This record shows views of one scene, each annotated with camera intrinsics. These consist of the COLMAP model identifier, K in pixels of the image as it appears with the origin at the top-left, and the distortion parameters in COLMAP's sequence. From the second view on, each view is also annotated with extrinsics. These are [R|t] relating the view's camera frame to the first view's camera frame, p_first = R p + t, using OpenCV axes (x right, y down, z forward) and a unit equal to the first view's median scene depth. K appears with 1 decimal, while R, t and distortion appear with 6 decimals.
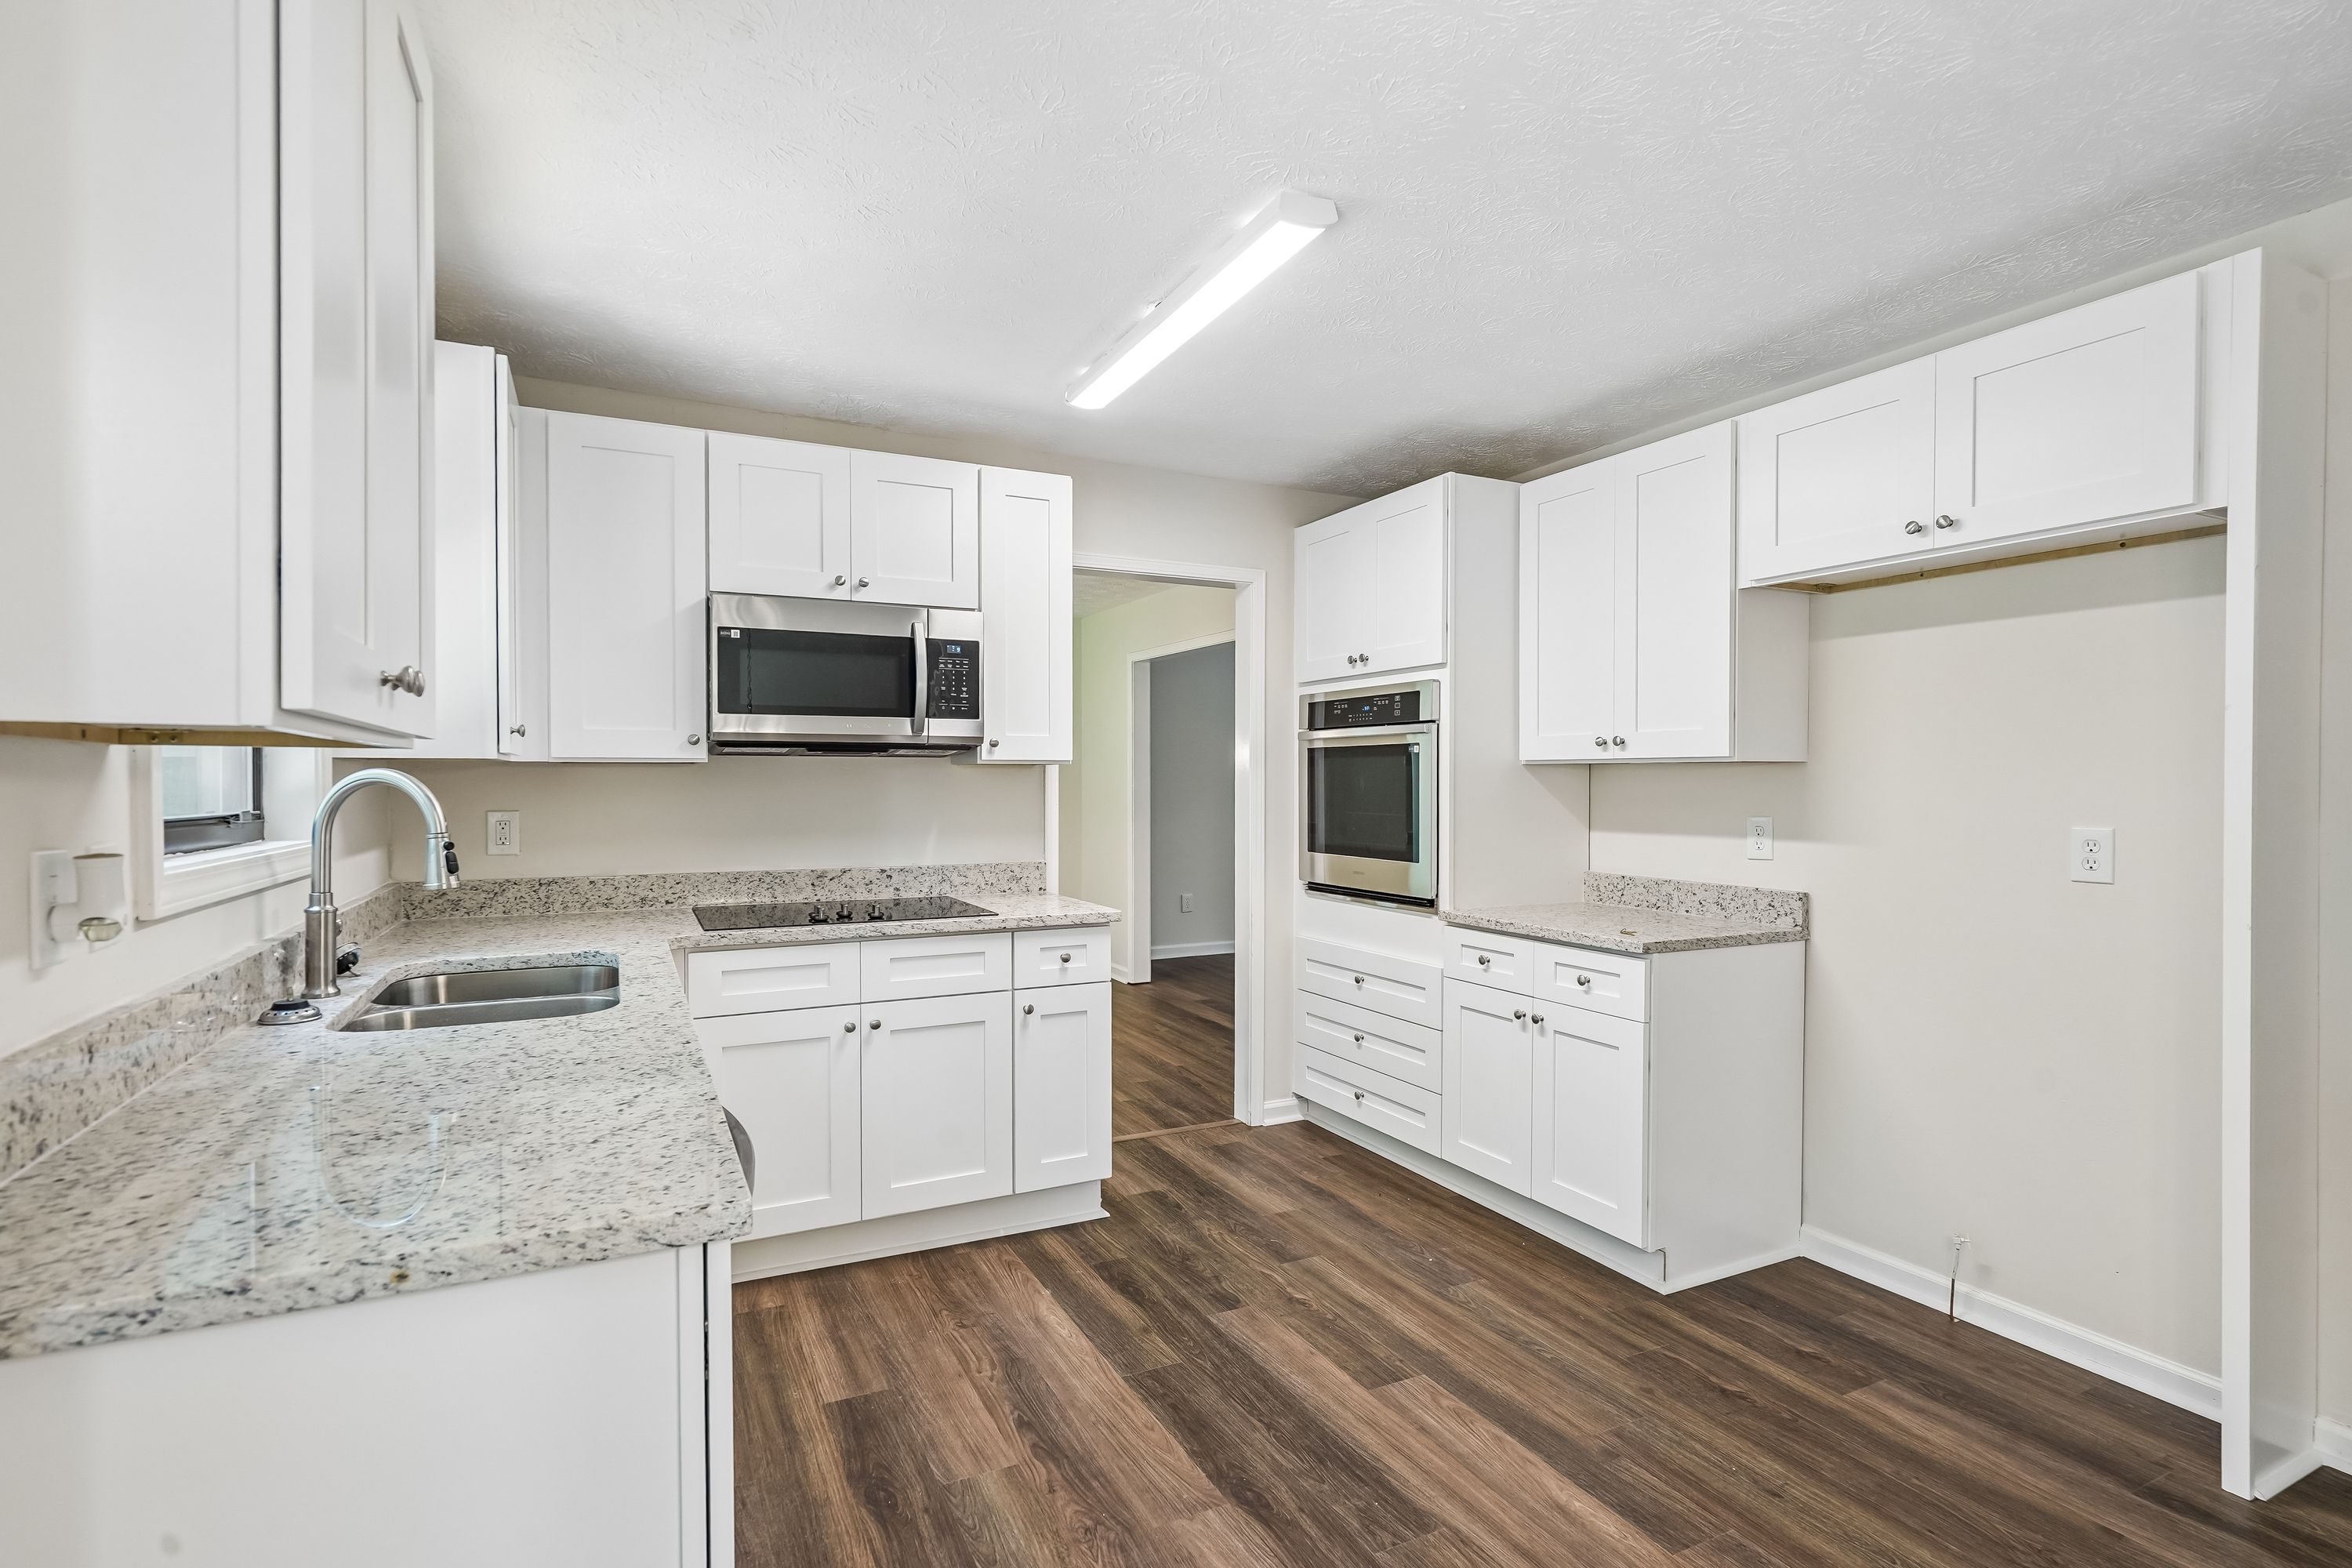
lens RADIAL K [[1090.7, 0, 1180.8], [0, 1090.7, 803.1], [0, 0, 1]] dist [-0.005304, 0.003215]
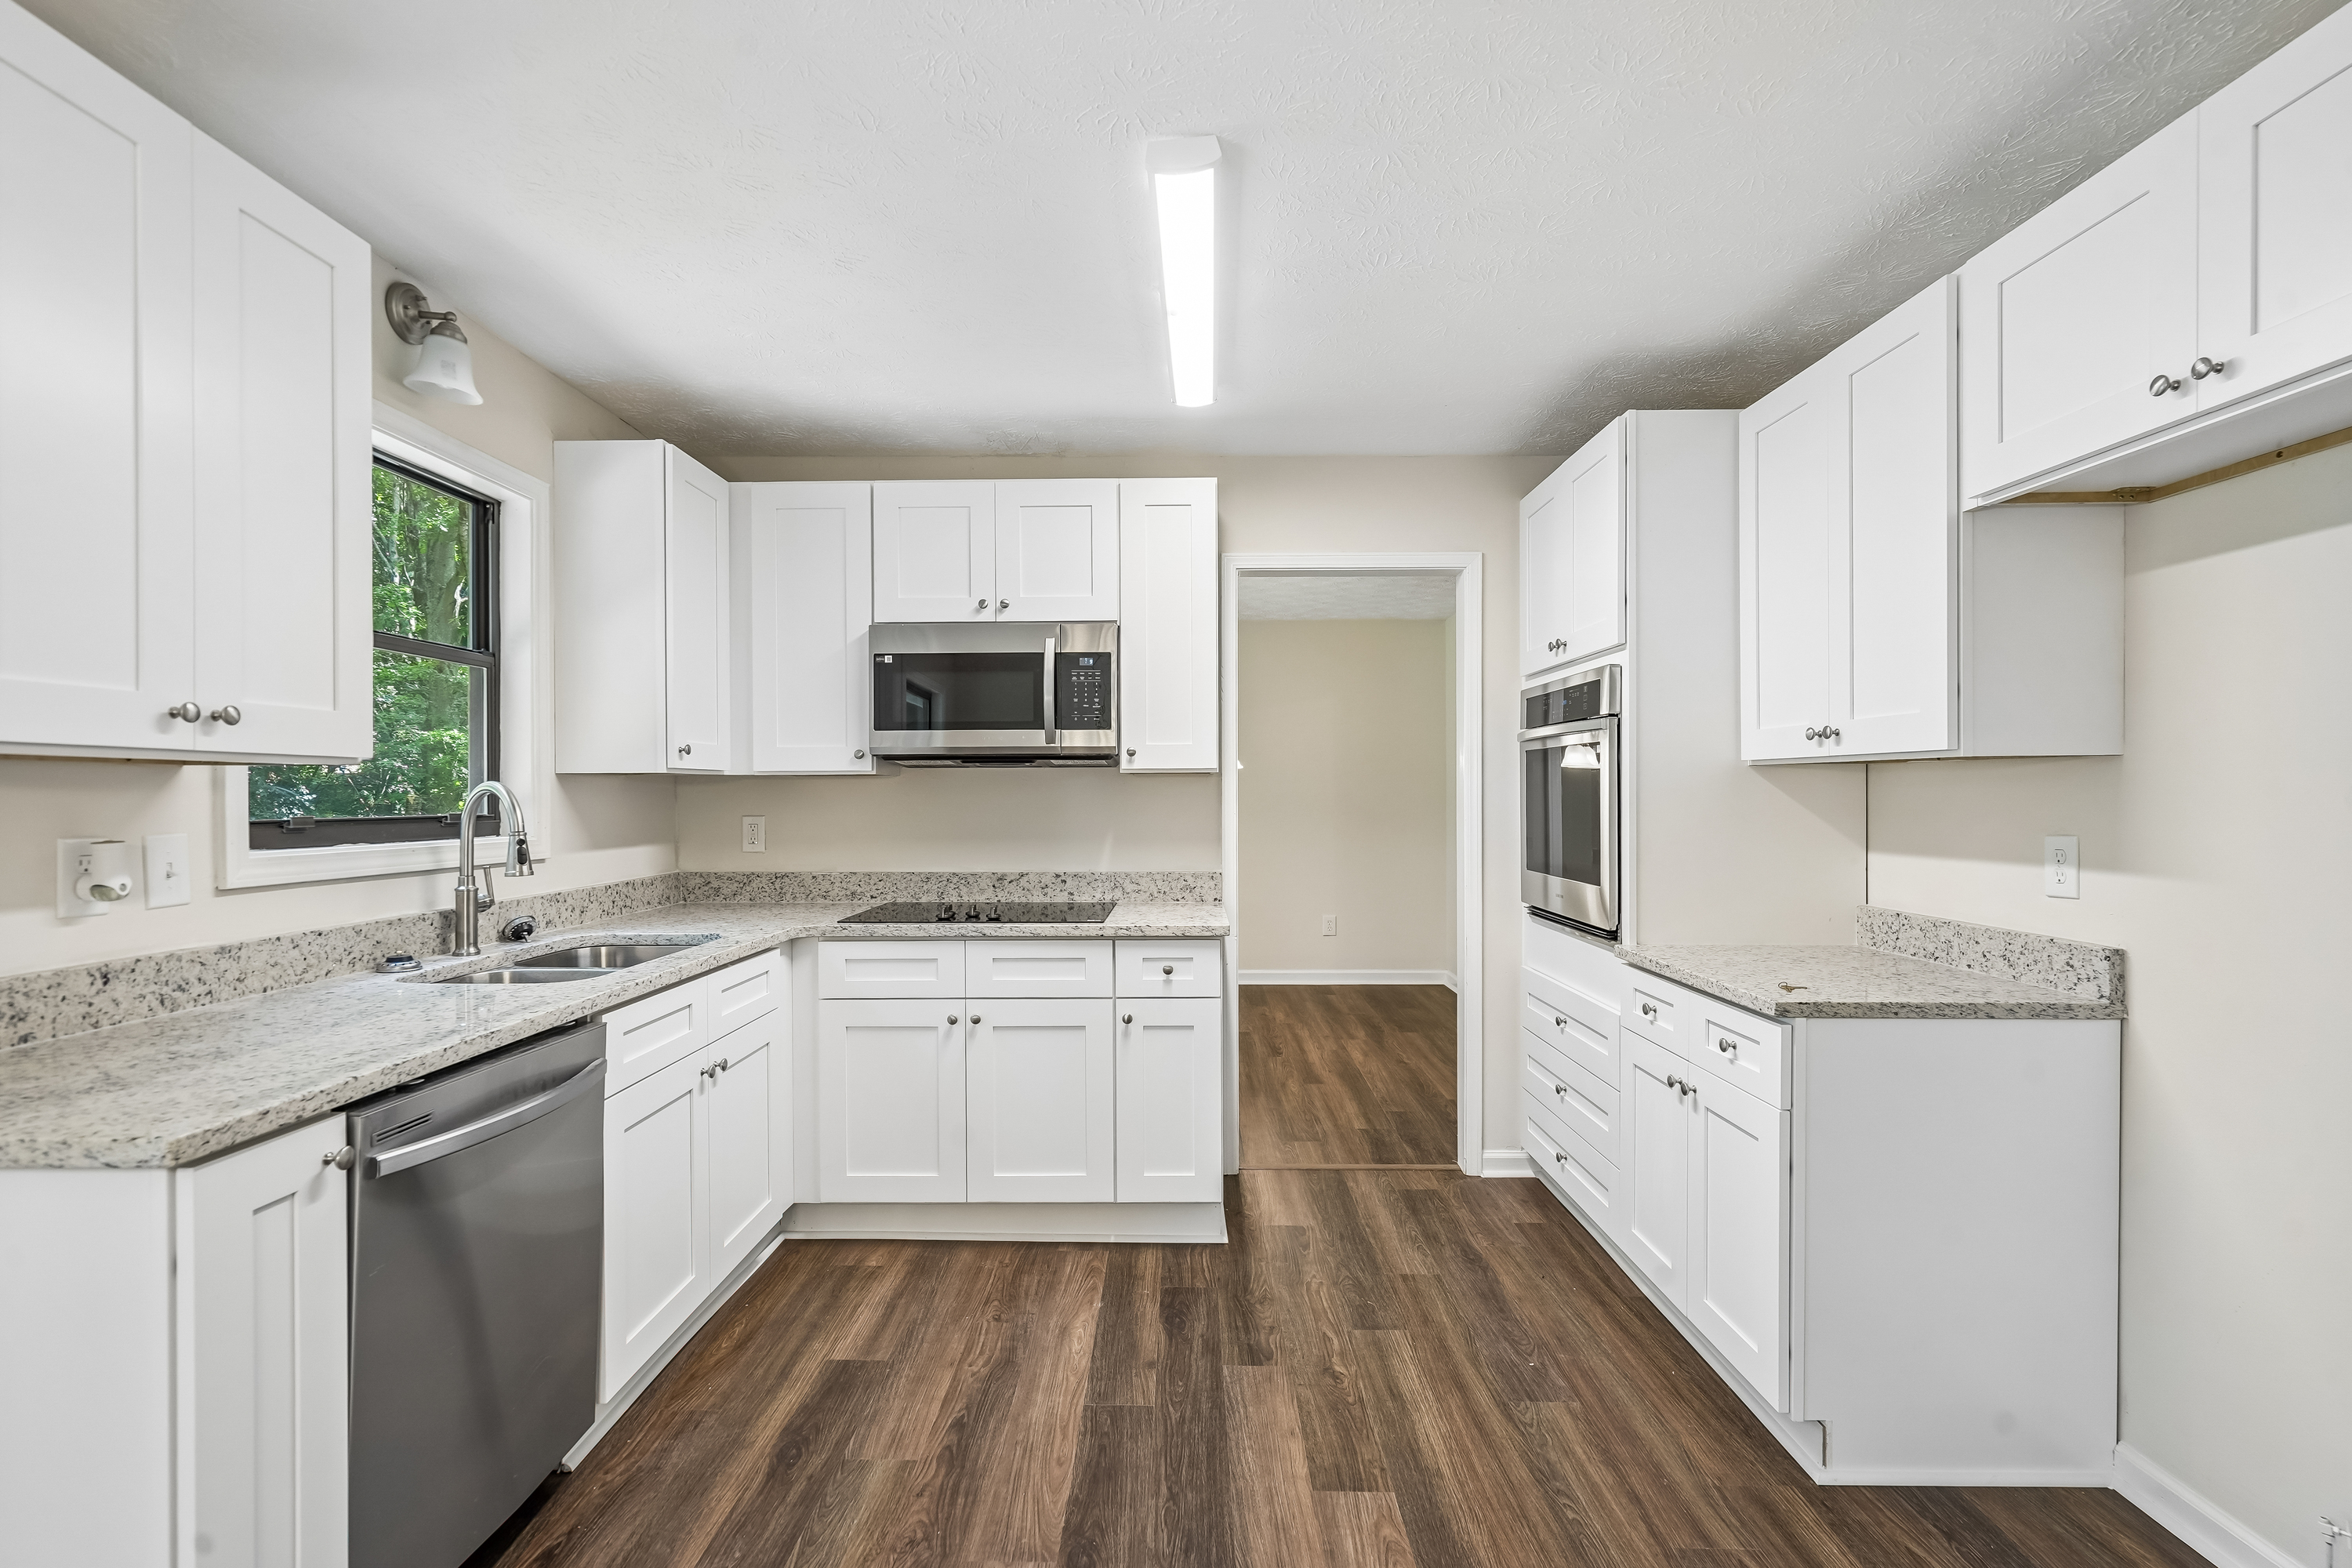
lens RADIAL K [[1090.7, 0, 1179.6], [0, 1090.7, 806.5], [0, 0, 1]] dist [-0.005304, 0.003215]
pose [[0.891497, 0.001950, -0.453023, 0.361478], [-0.004413, 0.999981, -0.004380, -0.000441], [0.453005, 0.005904, 0.891488, 0.136856]]
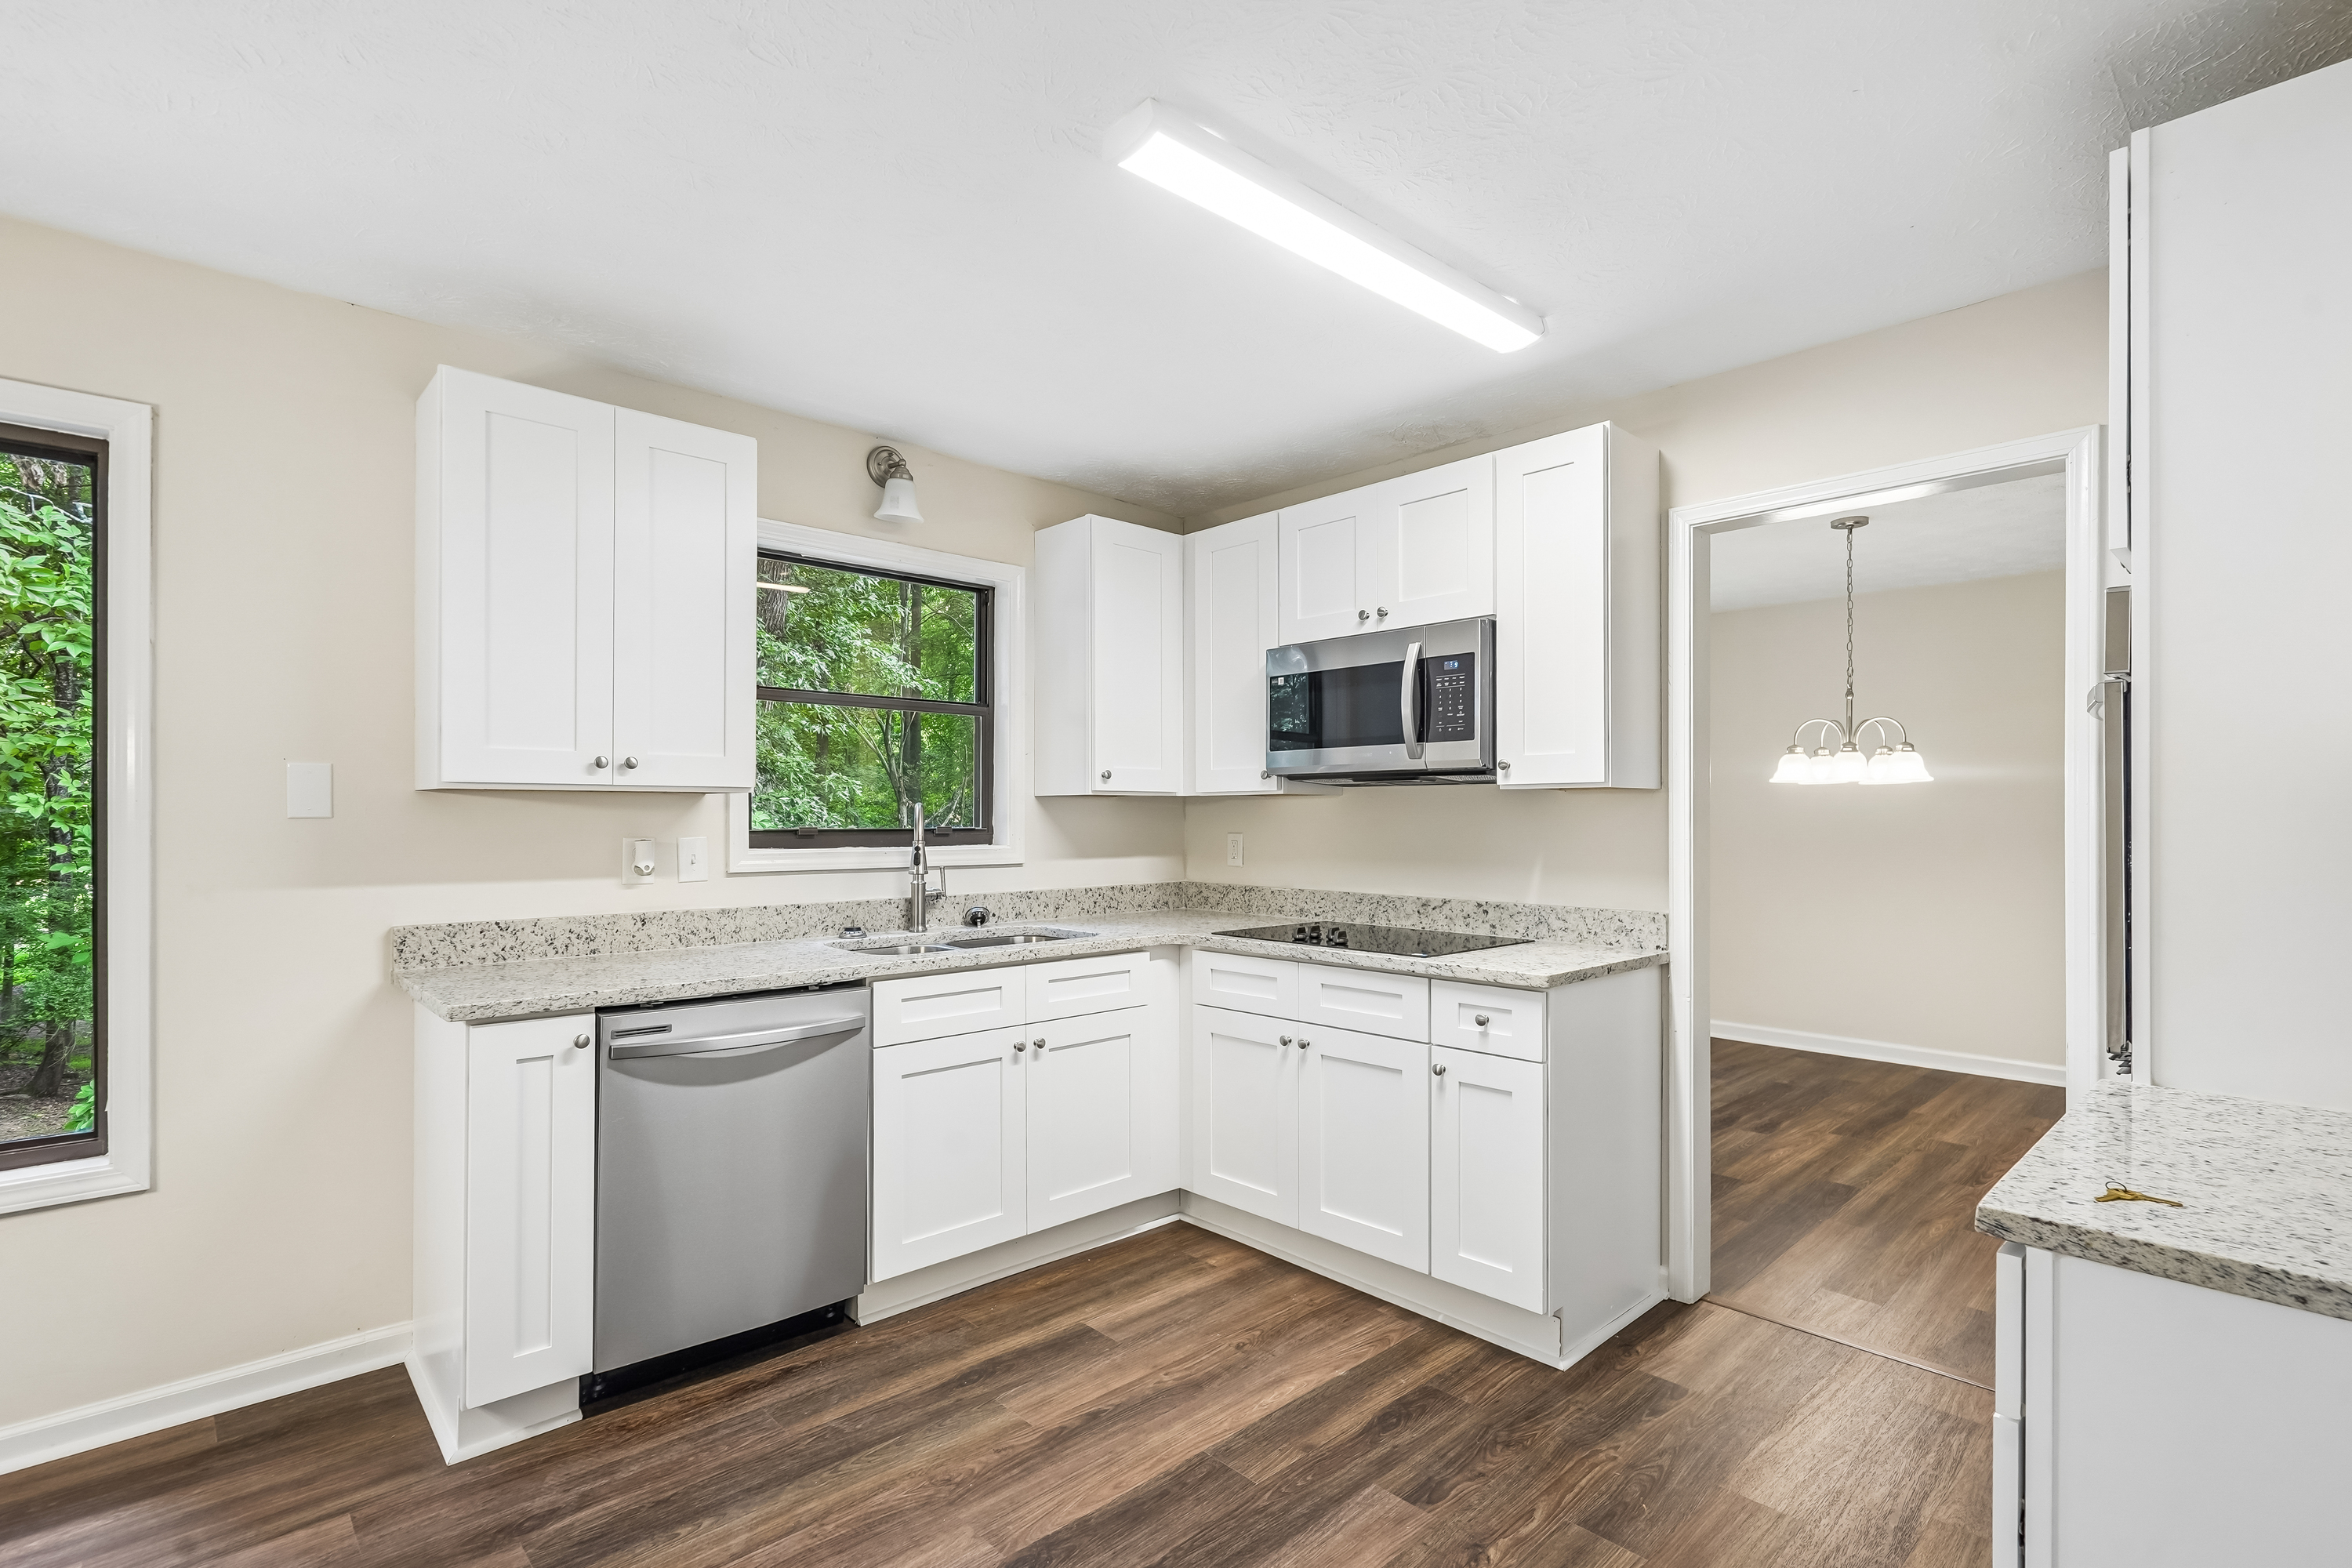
lens RADIAL K [[1090.7, 0, 1161.6], [0, 1090.7, 824.9], [0, 0, 1]] dist [-0.005304, 0.003215]
pose [[0.290540, 0.005500, -0.956847, 0.644499], [-0.017082, 0.999854, 0.000561, -0.003456], [0.956710, 0.016182, 0.290592, 0.543923]]
